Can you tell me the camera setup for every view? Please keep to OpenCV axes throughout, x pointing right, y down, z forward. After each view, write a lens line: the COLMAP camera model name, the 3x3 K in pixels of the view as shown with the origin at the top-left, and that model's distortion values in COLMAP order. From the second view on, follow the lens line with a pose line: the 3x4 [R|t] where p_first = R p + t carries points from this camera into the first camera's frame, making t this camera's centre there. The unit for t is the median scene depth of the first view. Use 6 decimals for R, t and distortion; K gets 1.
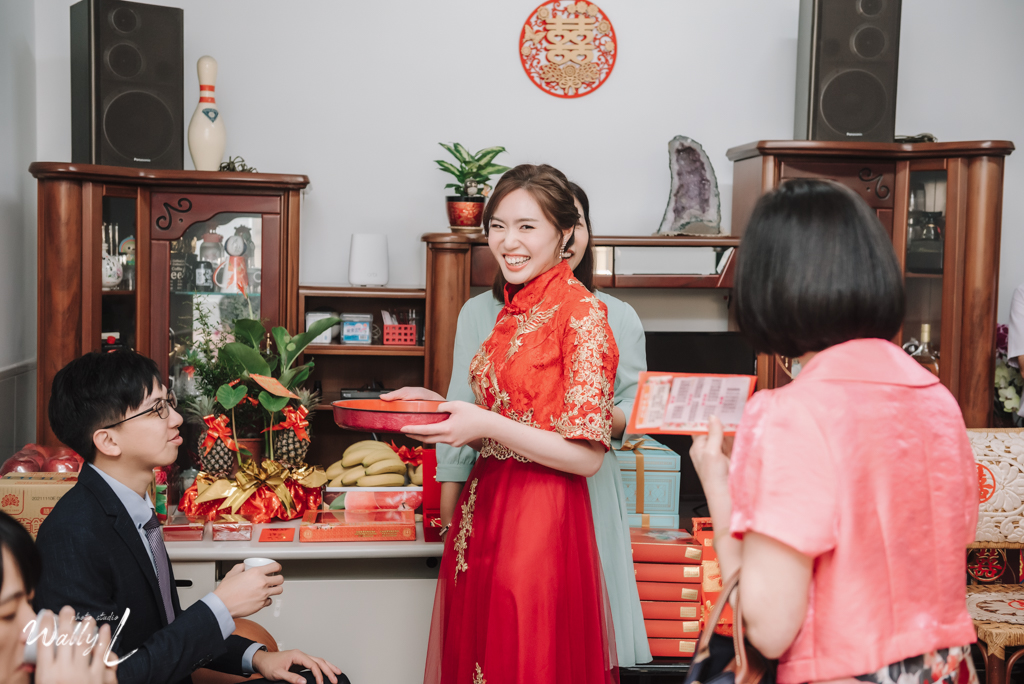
lens RADIAL K [[1355.1, 0, 511.2], [0, 1355.1, 337.9], [0, 0, 1]] dist [0.119172, 0.000000]
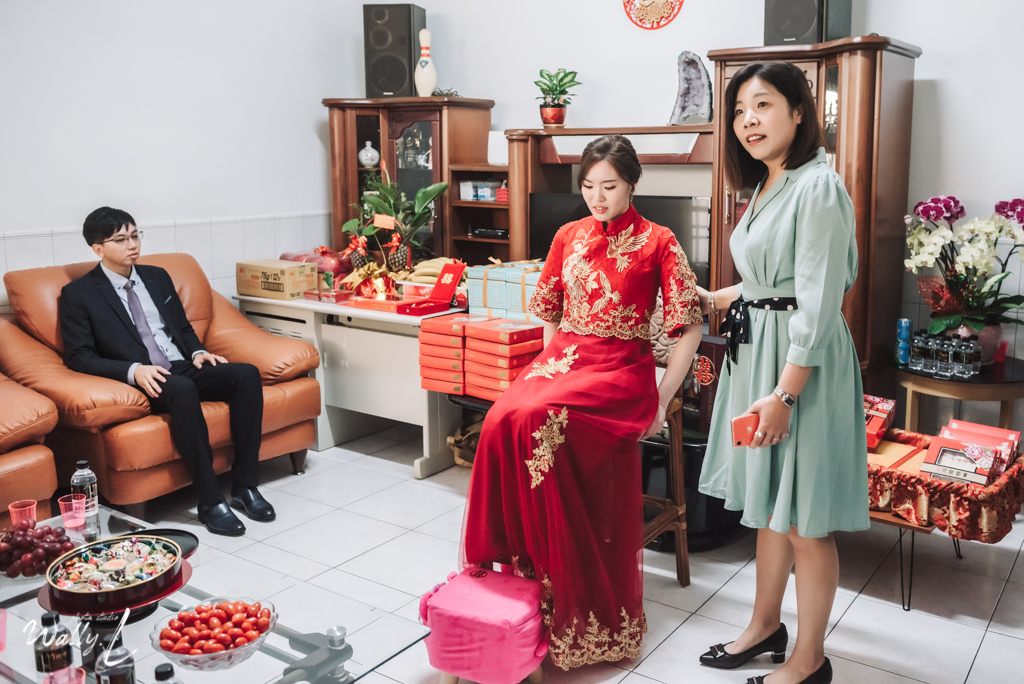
lens RADIAL K [[931.0, 0, 562.7], [0, 931.0, 303.3], [0, 0, 1]] dist [-0.006782, 0.004991]
pose [[0.756170, 0.089714, -0.648196, 0.678057], [-0.023940, 0.993687, 0.109605, 0.002924], [0.653937, -0.067362, 0.753544, 0.208620]]
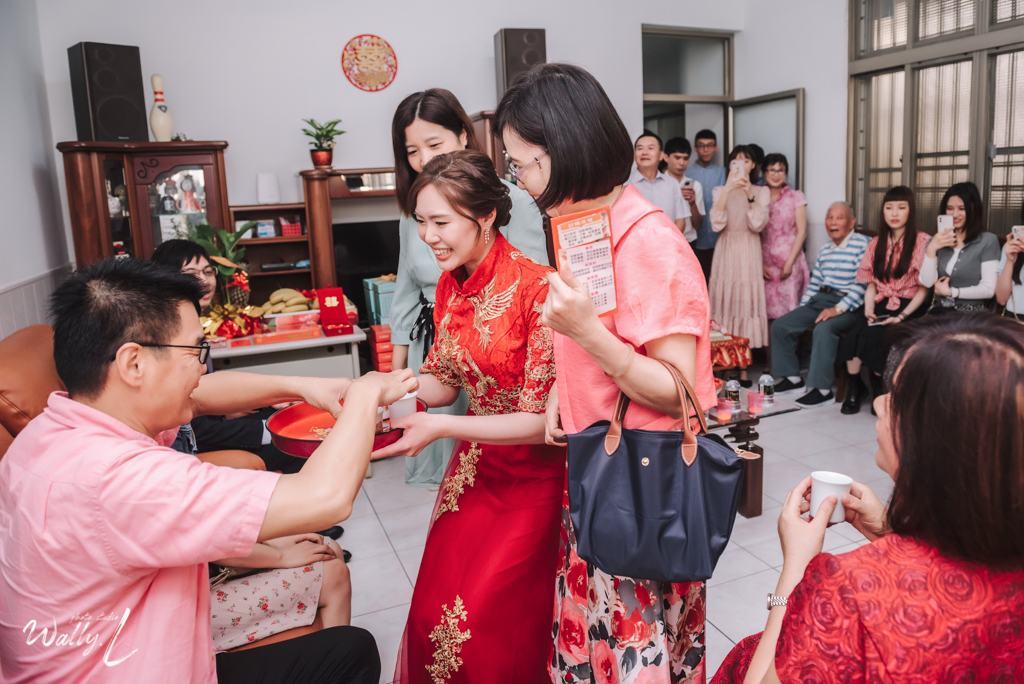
lens RADIAL K [[769.1, 0, 557.9], [0, 769.1, 320.2], [0, 0, 1]] dist [-0.033821, -0.020946]
pose [[0.955026, -0.108352, 0.276017, -0.038500], [0.078279, 0.989951, 0.117765, 0.023630], [-0.286004, -0.090862, 0.953911, -0.060298]]
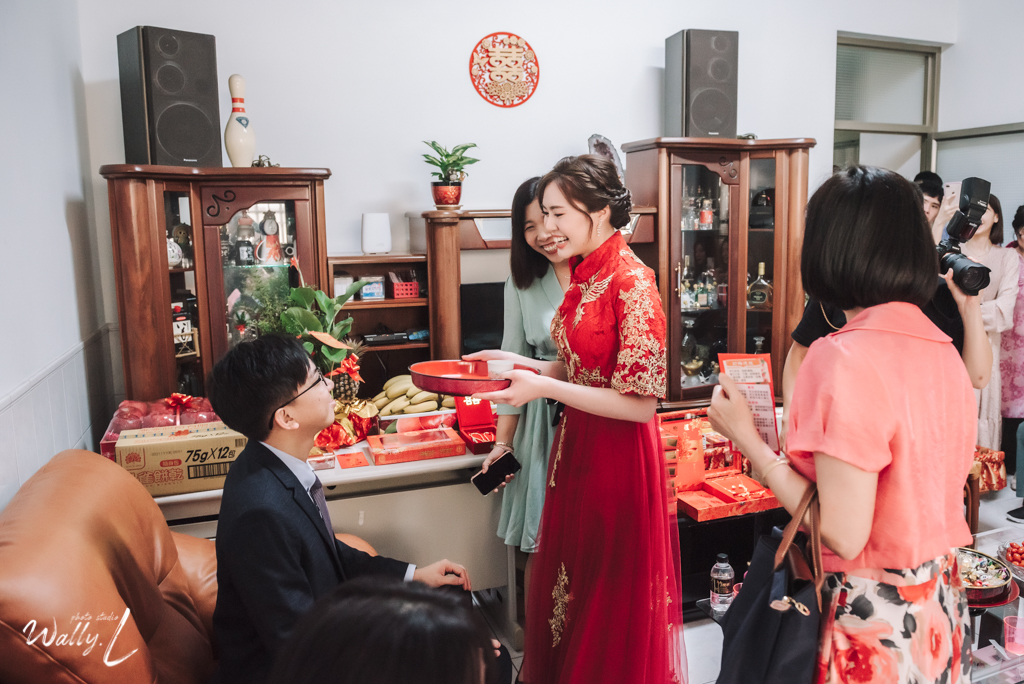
lens RADIAL K [[847.4, 0, 577.1], [0, 847.4, 334.9], [0, 0, 1]] dist [-0.045477, 0.014659]
pose [[0.962893, -0.069631, 0.260748, -0.136705], [0.048911, 0.995168, 0.085134, -0.020739], [-0.265416, -0.069221, 0.961646, 0.171275]]
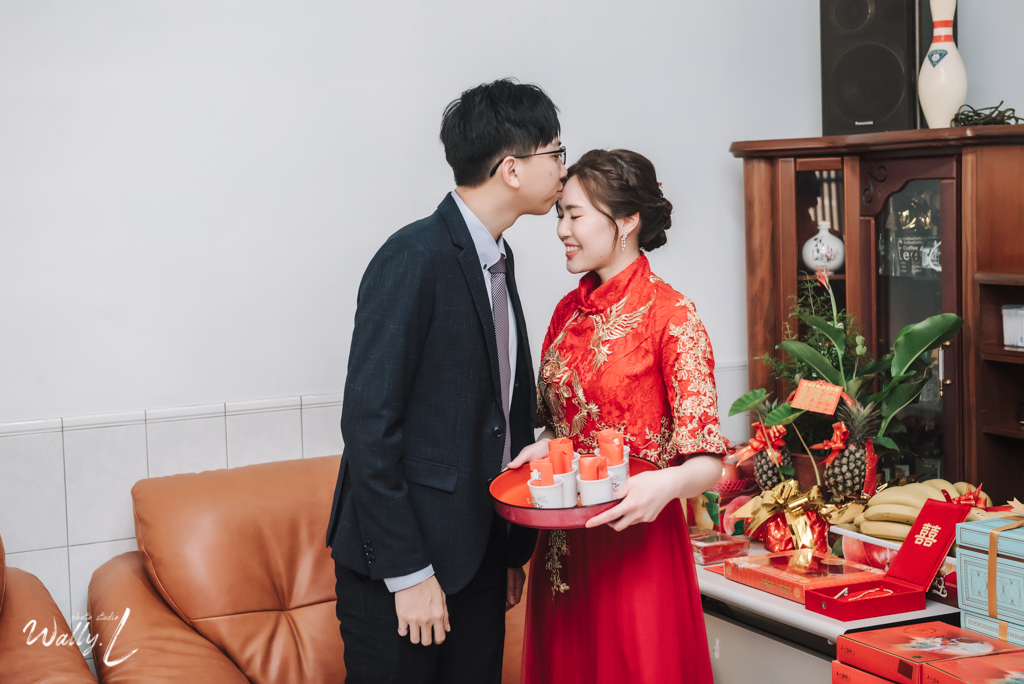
lens RADIAL K [[1663.6, 0, 493.2], [0, 1663.6, 325.5], [0, 0, 1]] dist [0.136931, 0.000000]
pose [[0.321133, 0.042853, -0.946064, 0.632519], [-0.010646, 0.999076, 0.041641, -0.041996], [0.946974, -0.003301, 0.321293, 0.416886]]
